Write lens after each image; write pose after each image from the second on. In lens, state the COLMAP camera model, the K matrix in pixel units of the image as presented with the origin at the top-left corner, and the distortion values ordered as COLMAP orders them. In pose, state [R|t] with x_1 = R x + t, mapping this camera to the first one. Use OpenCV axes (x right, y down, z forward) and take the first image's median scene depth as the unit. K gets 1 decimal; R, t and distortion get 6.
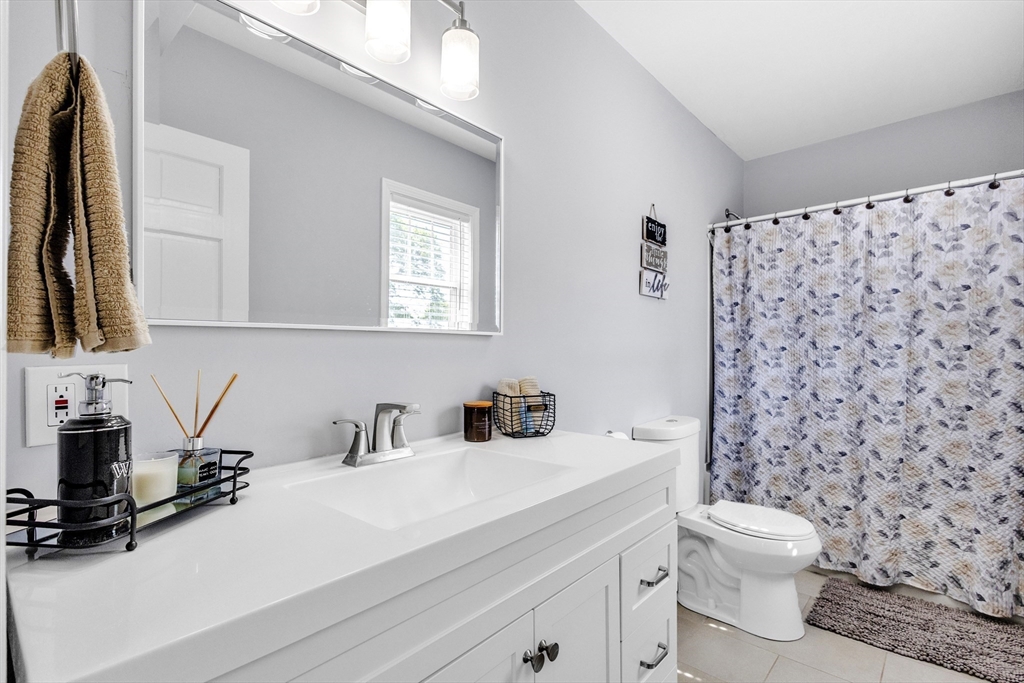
lens RADIAL K [[470.5, 0, 514.2], [0, 470.5, 344.9], [0, 0, 1]] dist [0.003863, -0.002127]
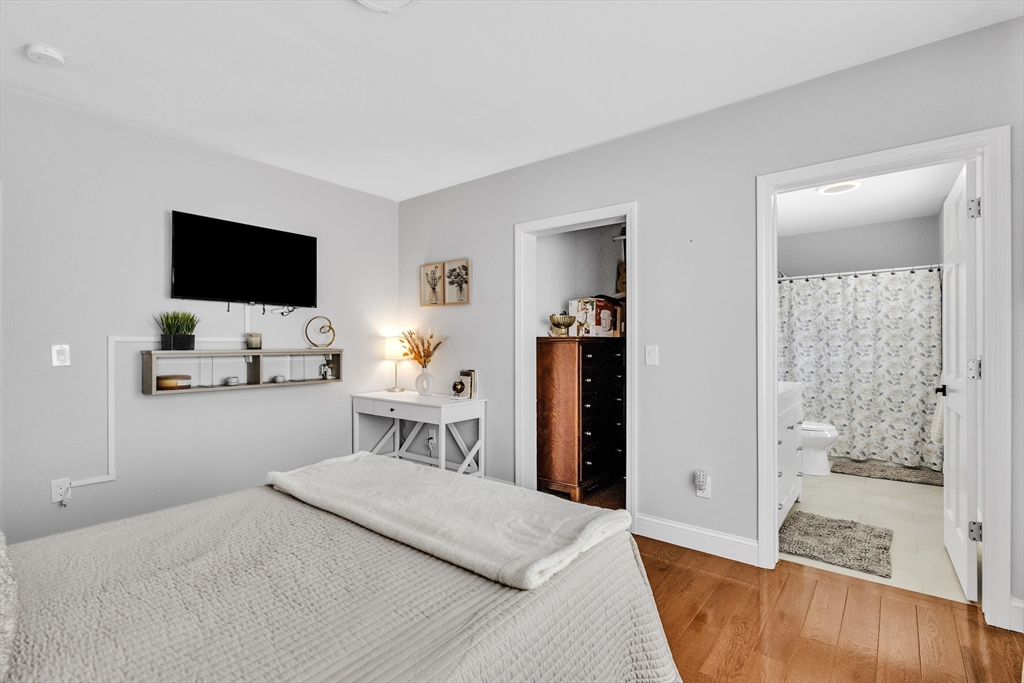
lens RADIAL K [[470.5, 0, 509.6], [0, 470.5, 342.1], [0, 0, 1]] dist [0.003863, -0.002127]
pose [[0.997991, 0.002974, 0.063278, -0.891392], [-0.002941, 0.999995, -0.000623, -0.006431], [-0.063280, 0.000435, 0.997996, -0.962712]]
